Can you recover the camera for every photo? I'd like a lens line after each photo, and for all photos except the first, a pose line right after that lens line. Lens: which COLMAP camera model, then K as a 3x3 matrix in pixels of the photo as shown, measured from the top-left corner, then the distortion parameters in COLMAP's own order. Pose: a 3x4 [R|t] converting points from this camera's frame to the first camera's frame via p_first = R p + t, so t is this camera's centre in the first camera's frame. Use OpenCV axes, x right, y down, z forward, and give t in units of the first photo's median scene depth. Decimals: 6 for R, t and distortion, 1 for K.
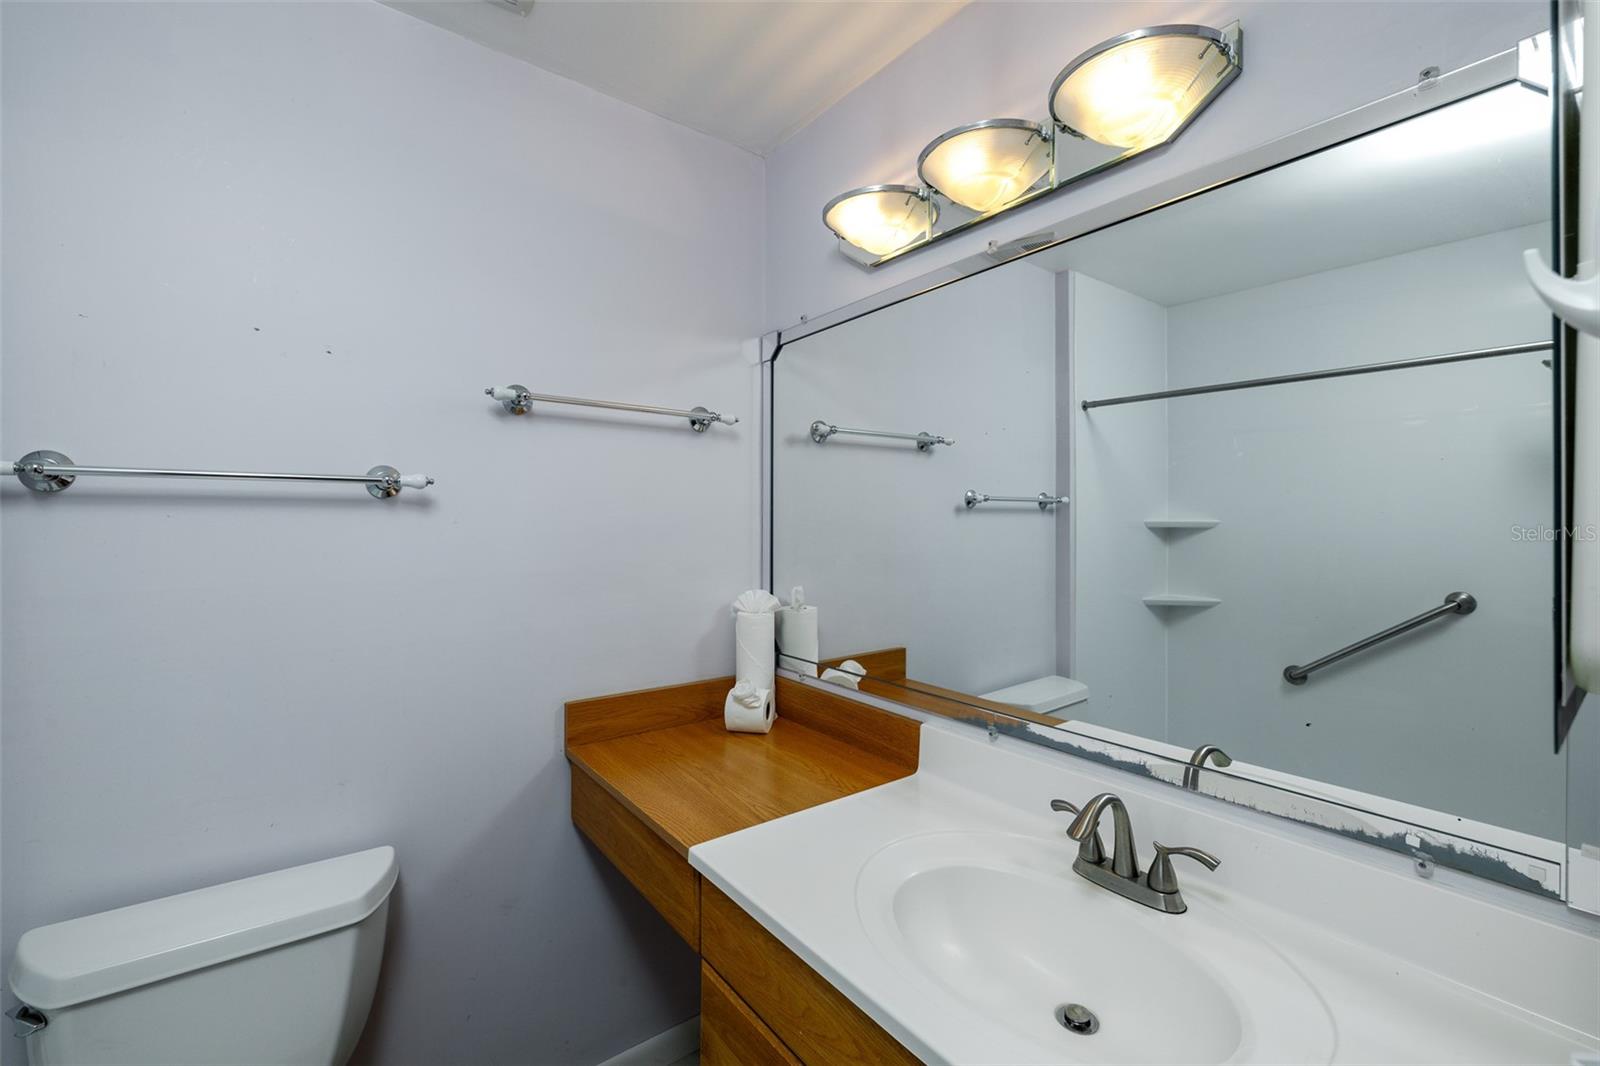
lens RADIAL K [[672.8, 0, 794.6], [0, 672.8, 522.2], [0, 0, 1]] dist [0.001906, 0.000119]
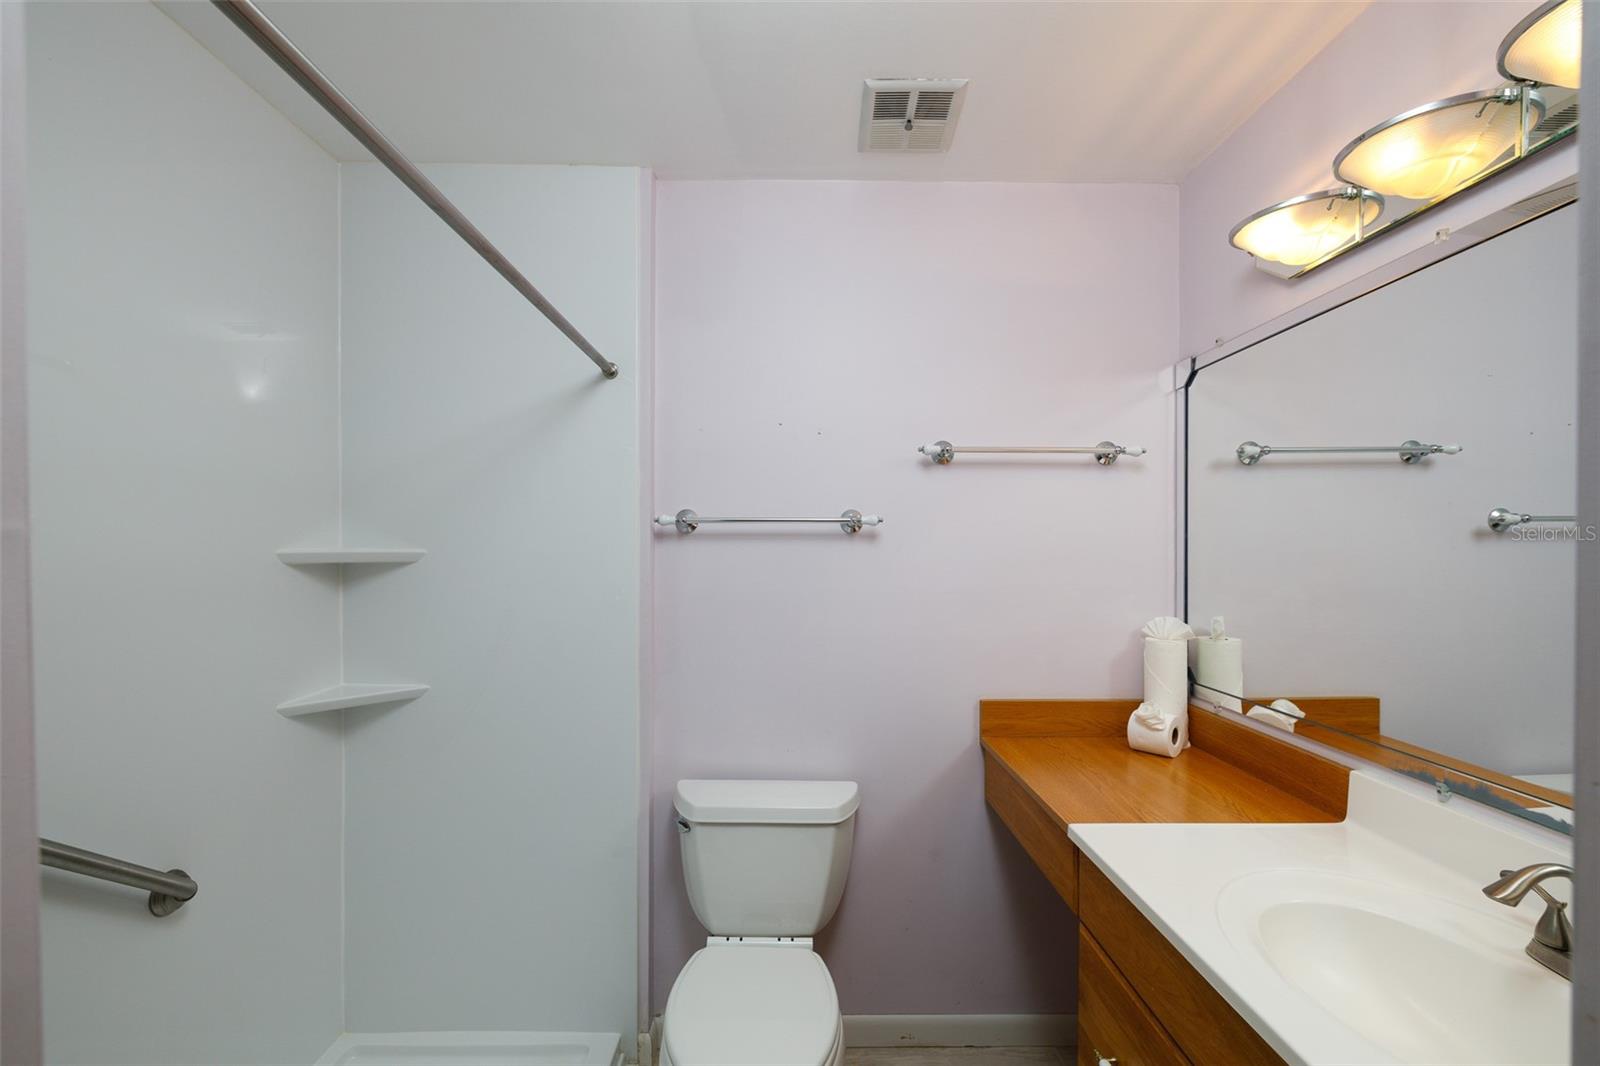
lens RADIAL K [[683.7, 0, 794.7], [0, 683.7, 543.3], [0, 0, 1]] dist [-0.001413, -0.000094]
pose [[0.801480, -0.005503, -0.597996, 0.121025], [0.000202, 0.999960, -0.008931, -0.001288], [0.598022, 0.007037, 0.801449, -0.174525]]
